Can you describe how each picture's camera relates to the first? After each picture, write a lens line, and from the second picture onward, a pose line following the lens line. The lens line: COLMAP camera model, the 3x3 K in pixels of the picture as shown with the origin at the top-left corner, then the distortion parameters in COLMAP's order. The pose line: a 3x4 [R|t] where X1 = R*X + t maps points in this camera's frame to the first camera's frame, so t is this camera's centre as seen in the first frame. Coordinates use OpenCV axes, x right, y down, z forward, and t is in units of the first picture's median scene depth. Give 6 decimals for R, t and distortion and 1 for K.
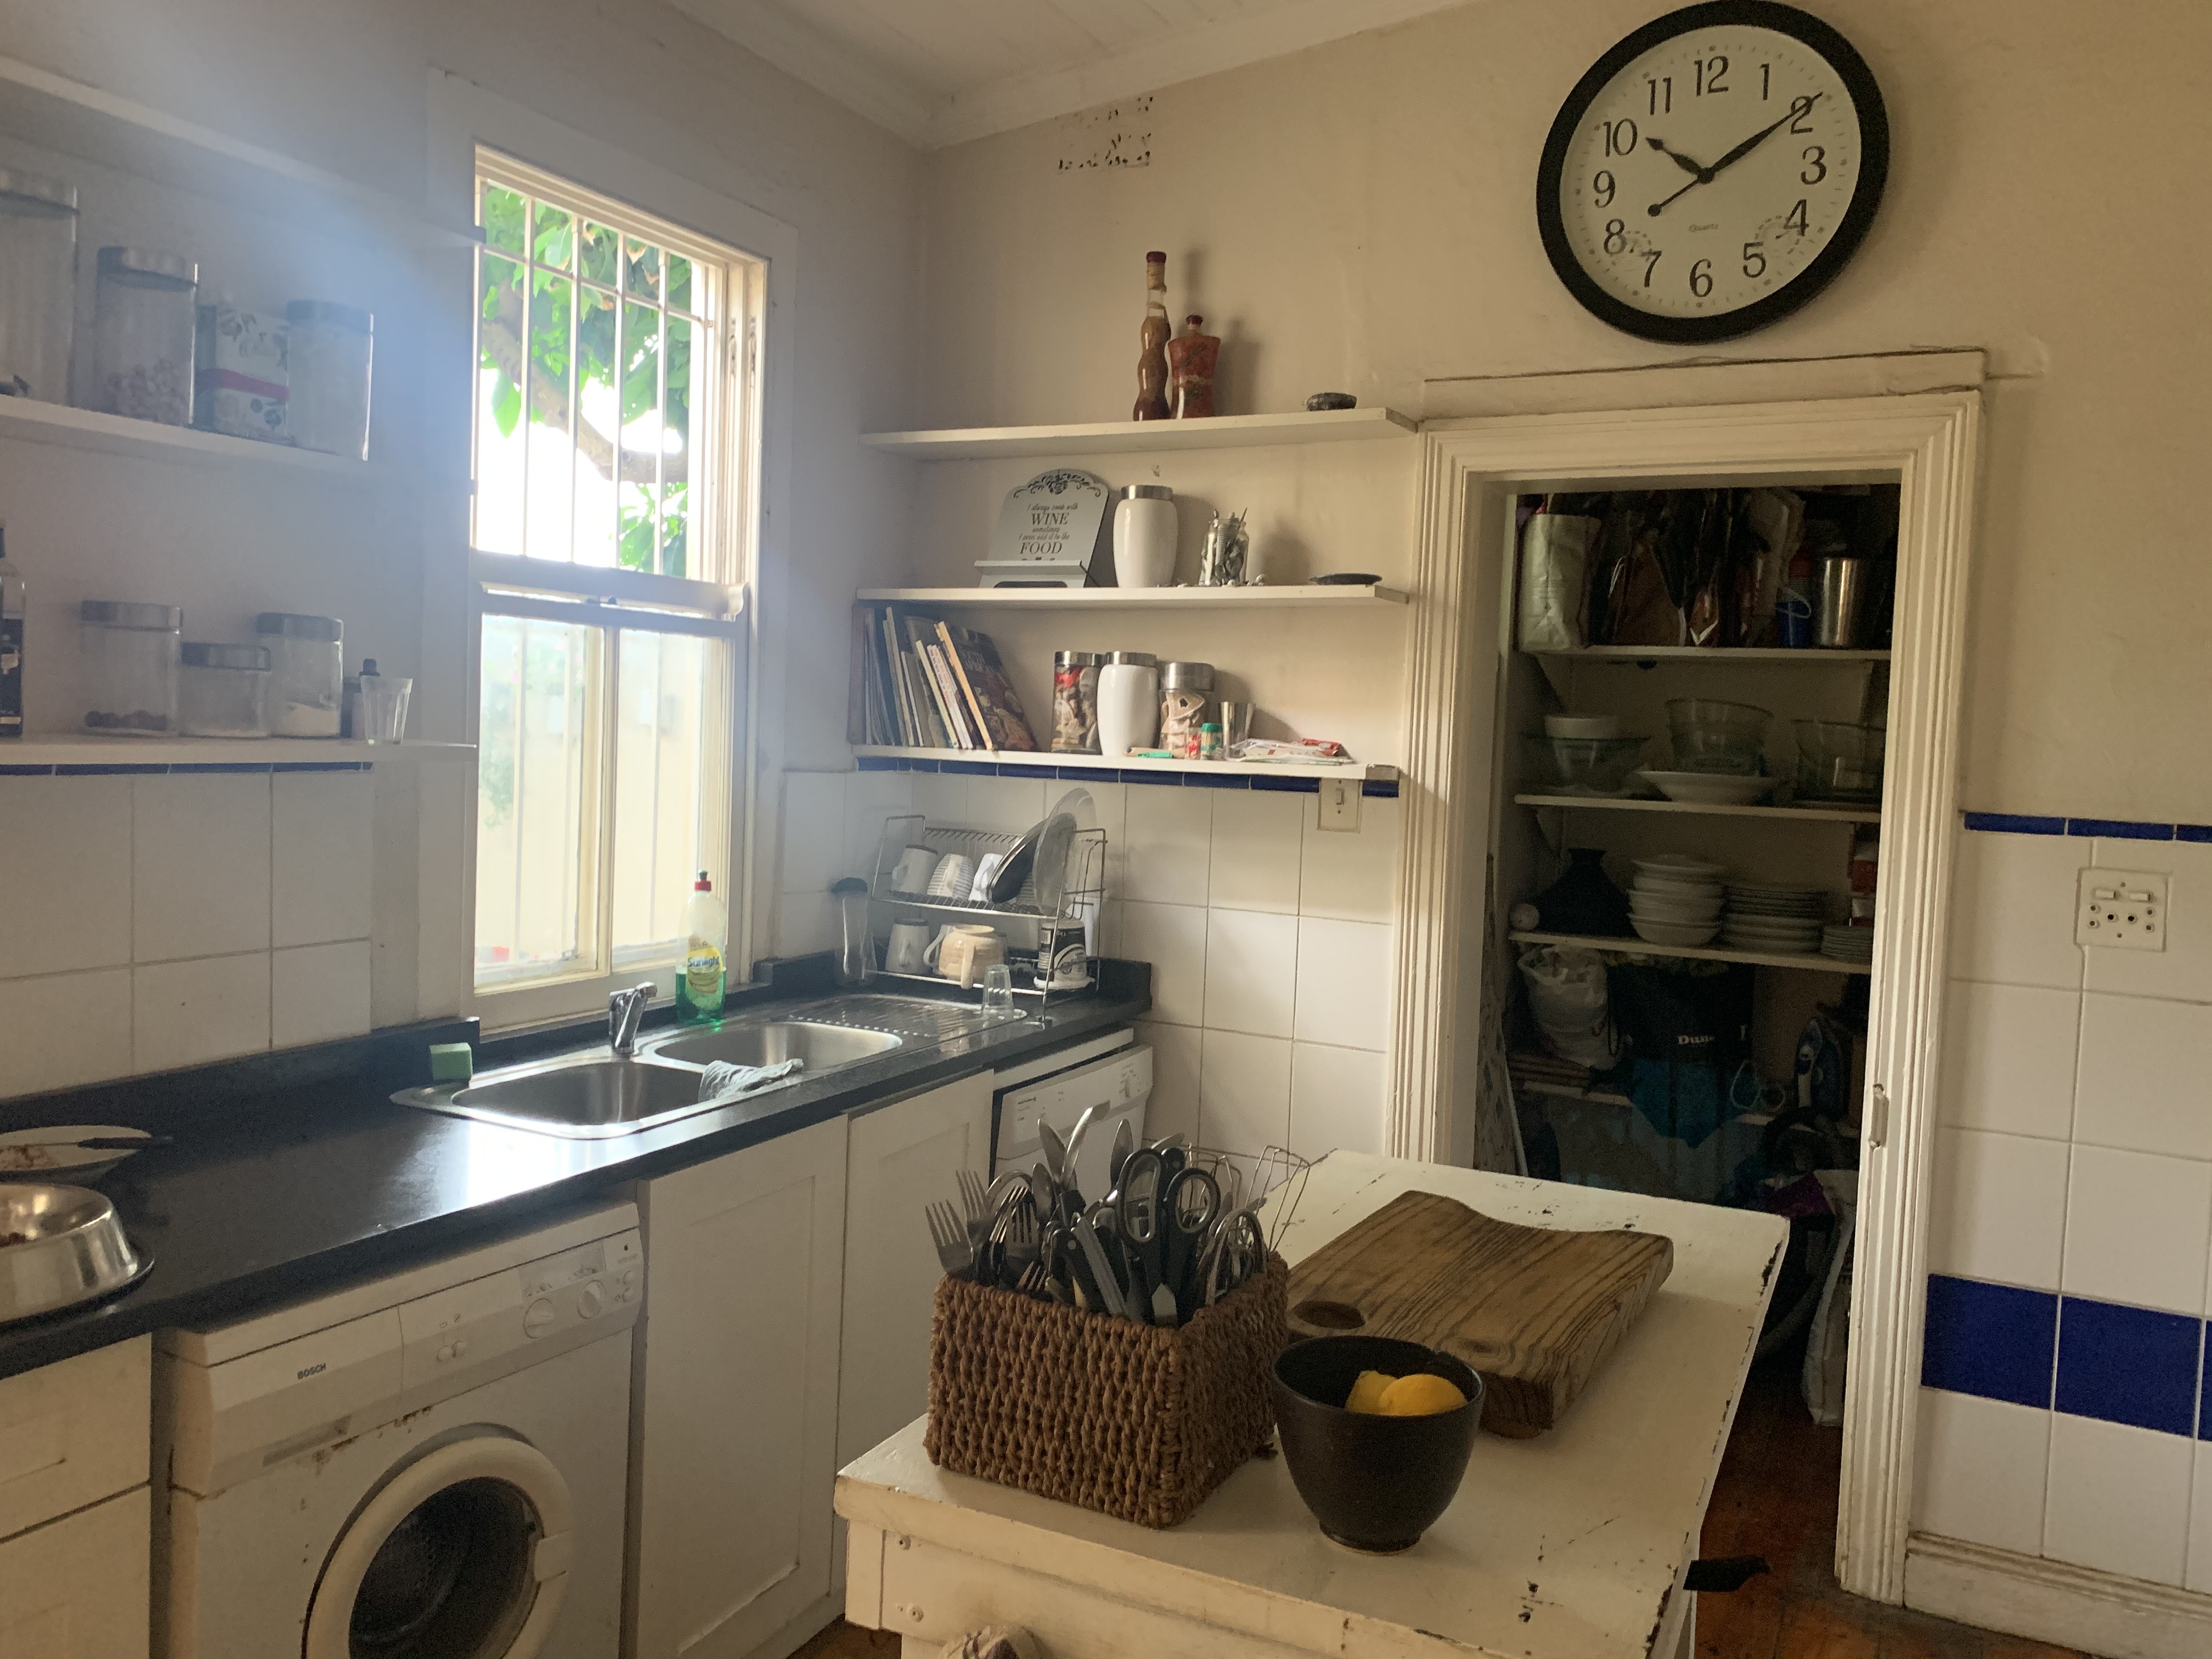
lens RADIAL K [[1683.6, 0, 1101.2], [0, 1683.6, 837.1], [0, 0, 1]] dist [0.069386, -0.118228]
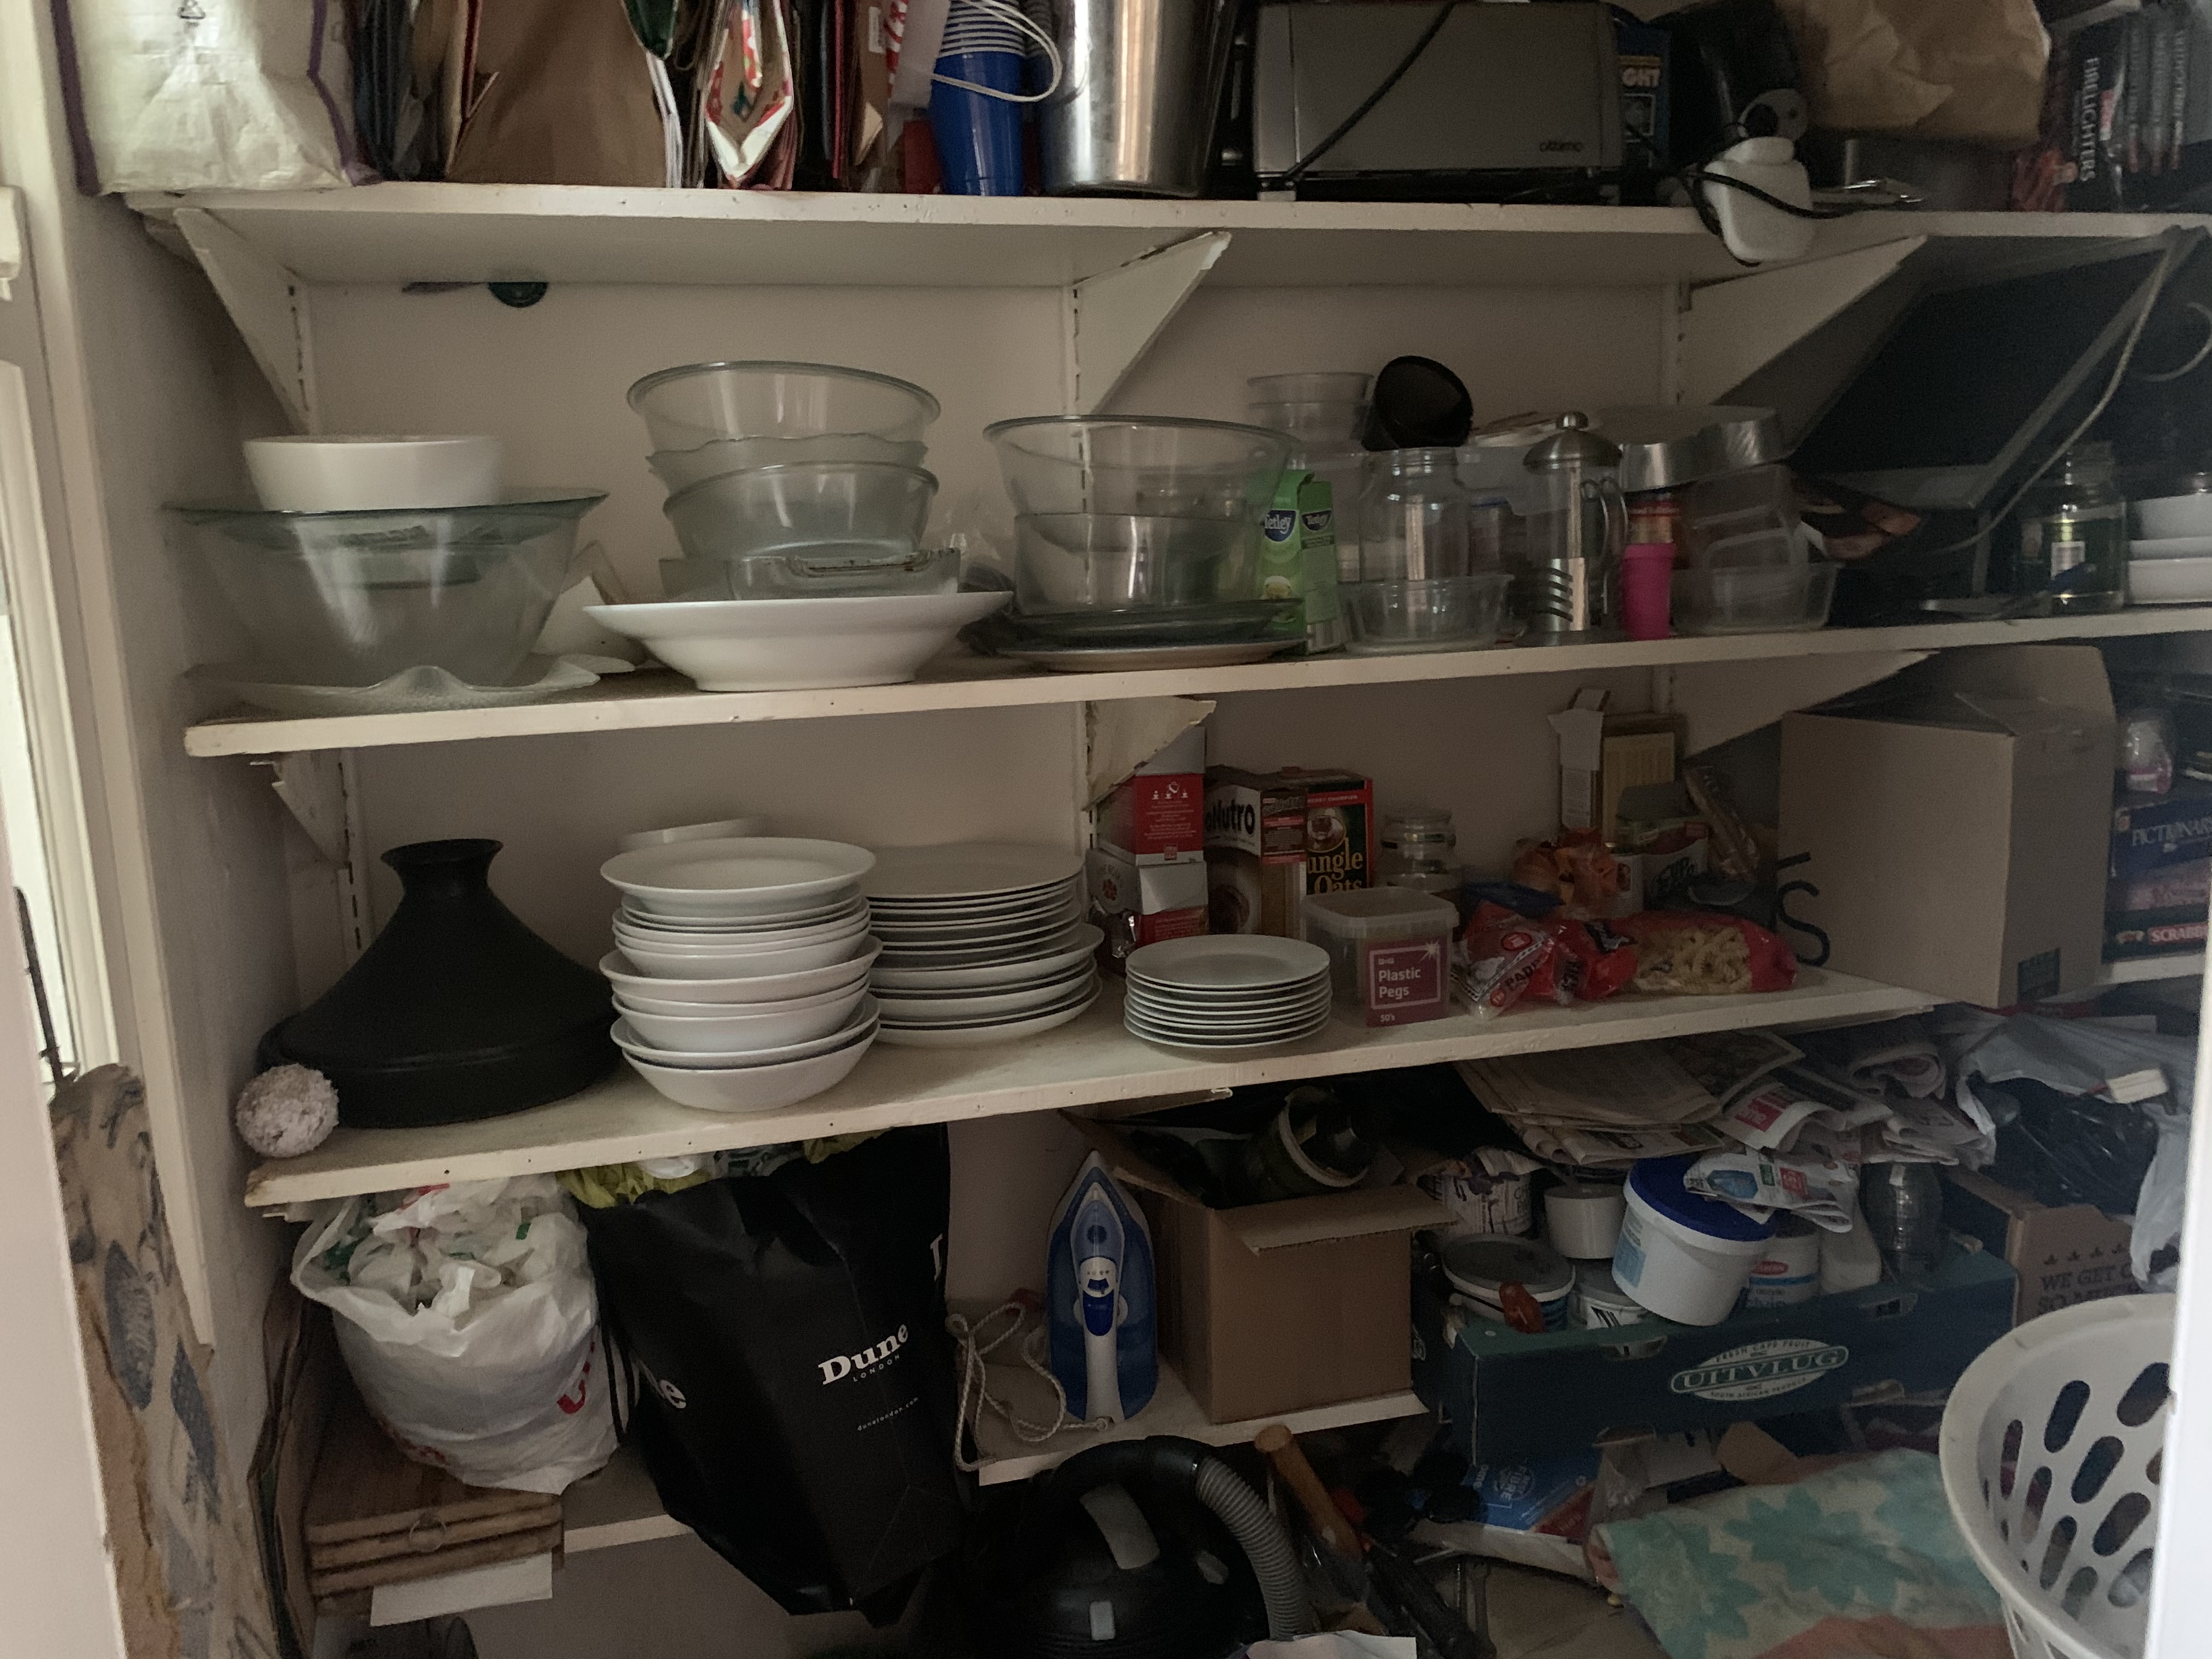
lens RADIAL K [[1700.9, 0, 1070.5], [0, 1700.9, 790.6], [0, 0, 1]] dist [0.082614, -0.110859]
pose [[0.737964, -0.173549, 0.652142, 0.202859], [0.103225, 0.984023, 0.145061, -0.050519], [-0.666898, -0.039732, 0.744089, 0.846210]]
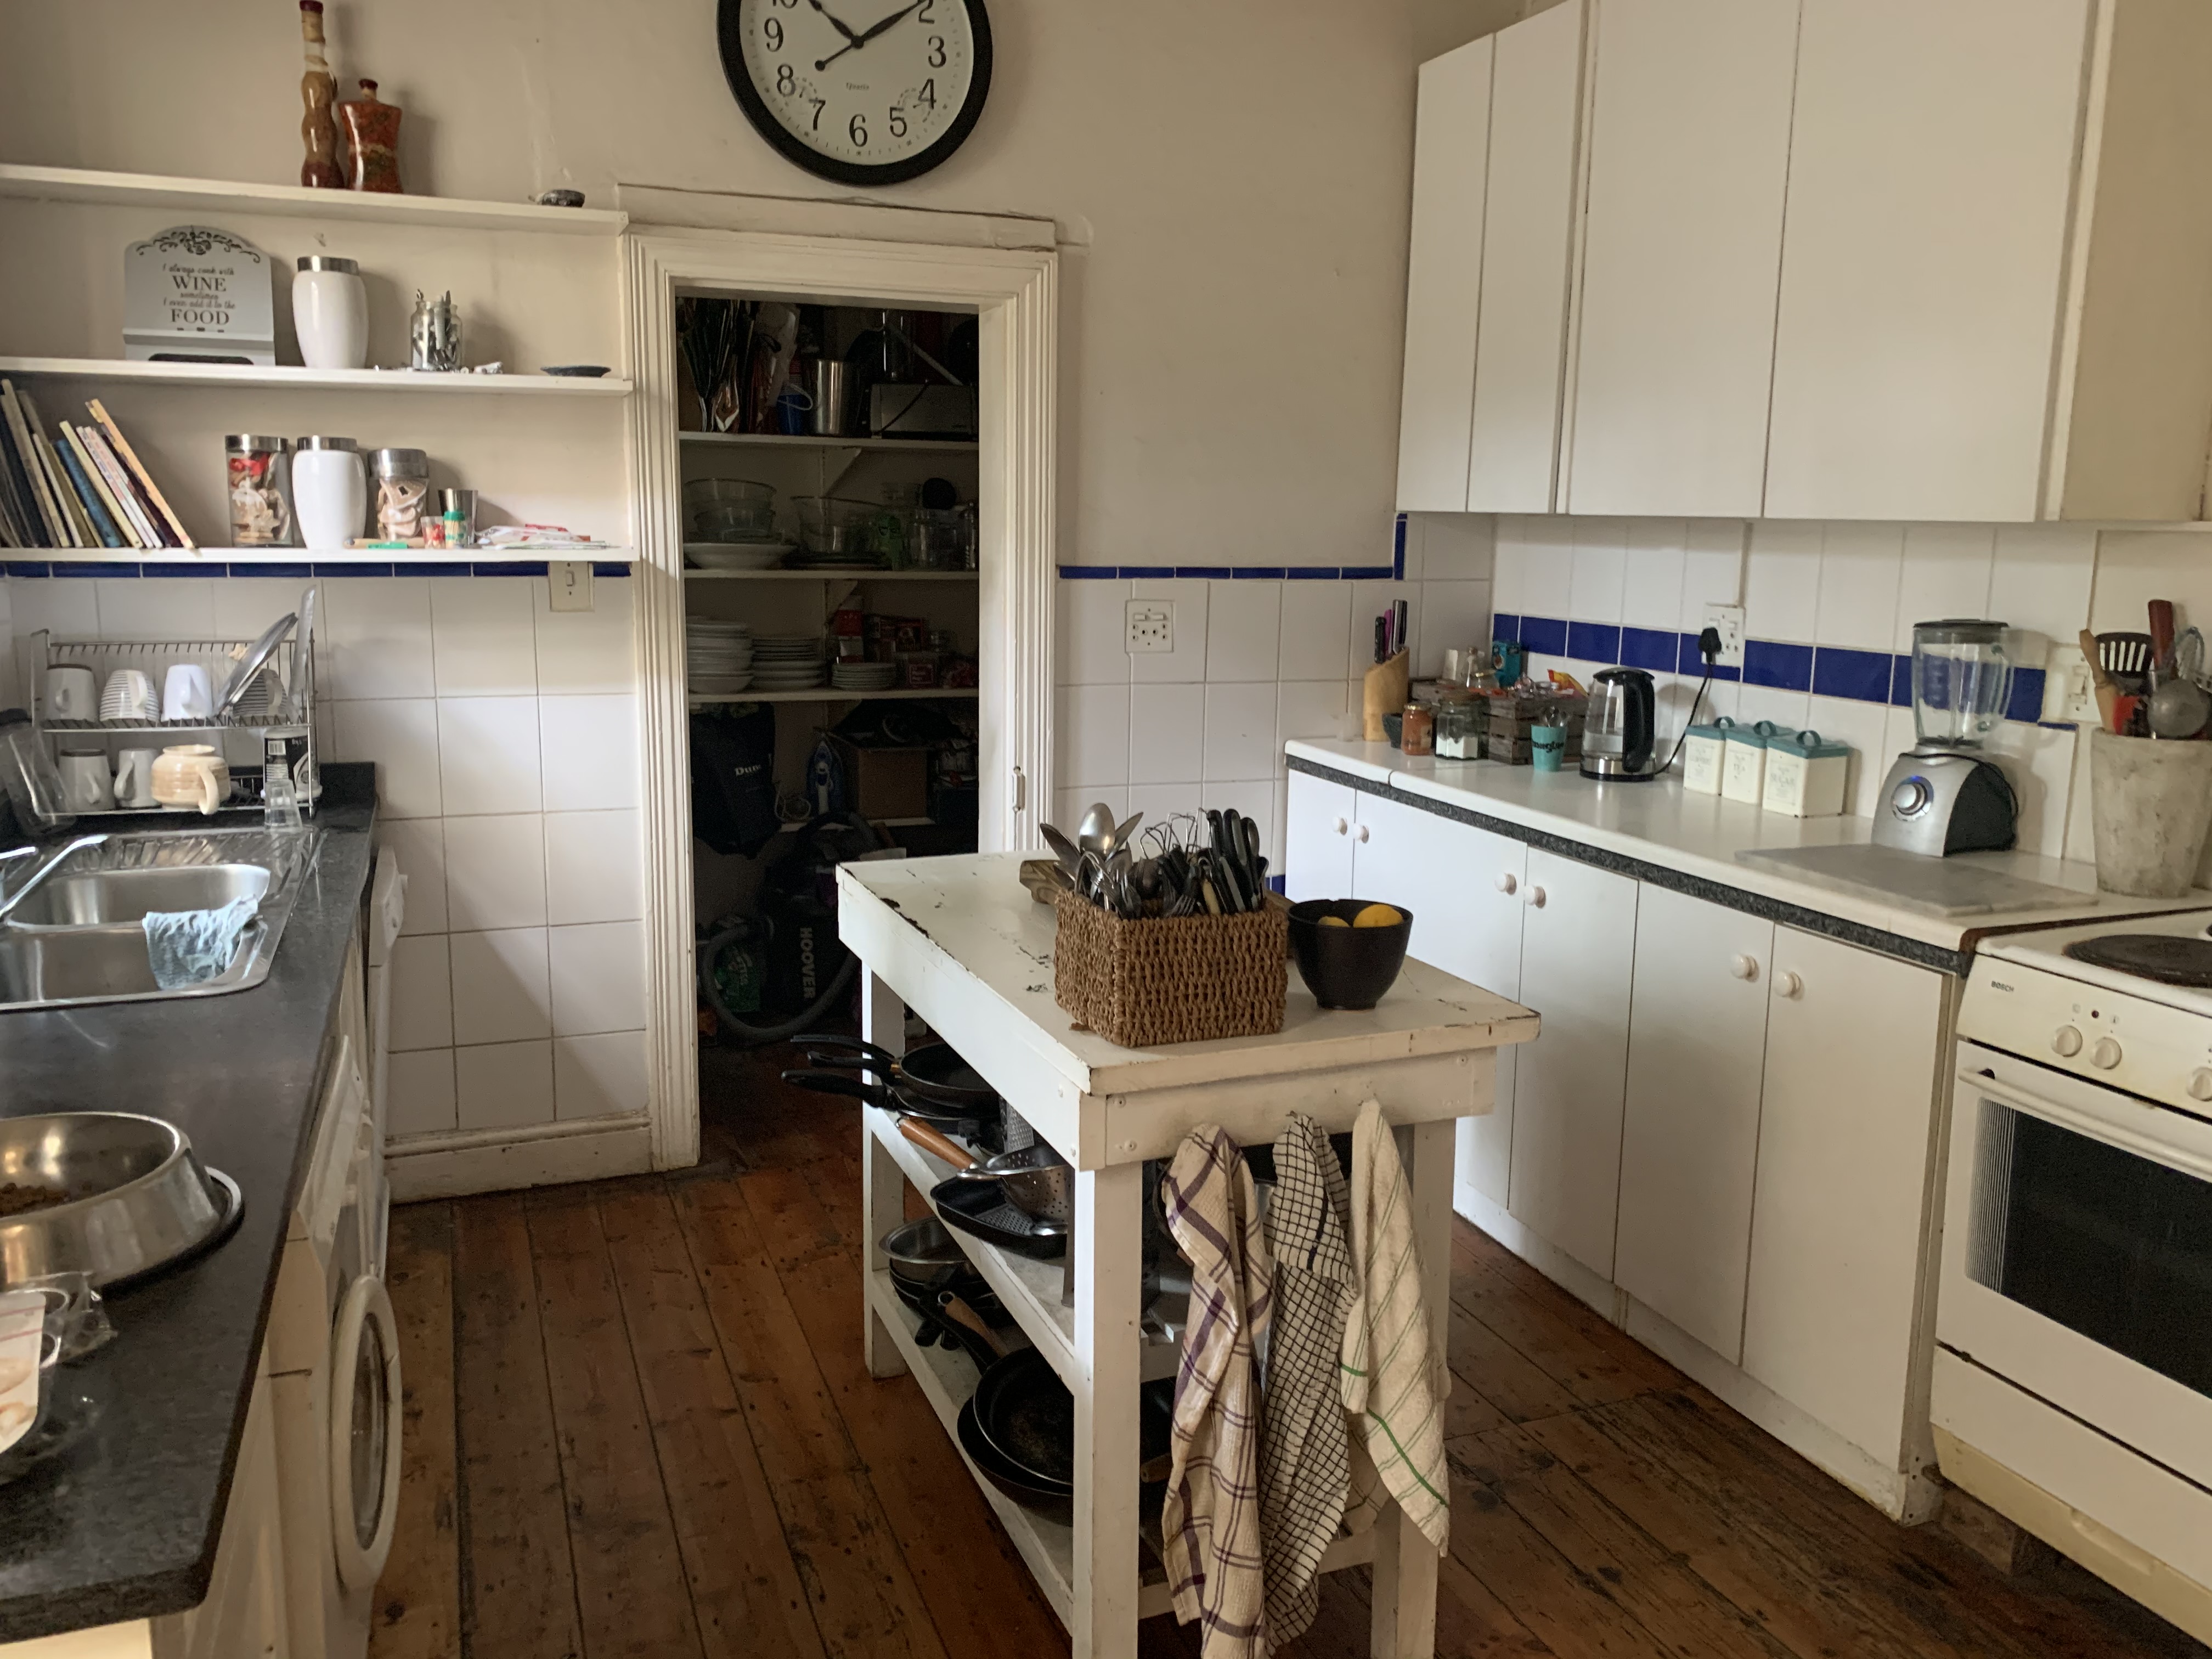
lens RADIAL K [[1700.9, 0, 1070.5], [0, 1700.9, 790.6], [0, 0, 1]] dist [0.082614, -0.110859]
pose [[0.678599, -0.145591, 0.719935, -0.422516], [0.064993, 0.988216, 0.138583, -0.020740], [-0.731627, -0.047251, 0.680065, 0.030153]]
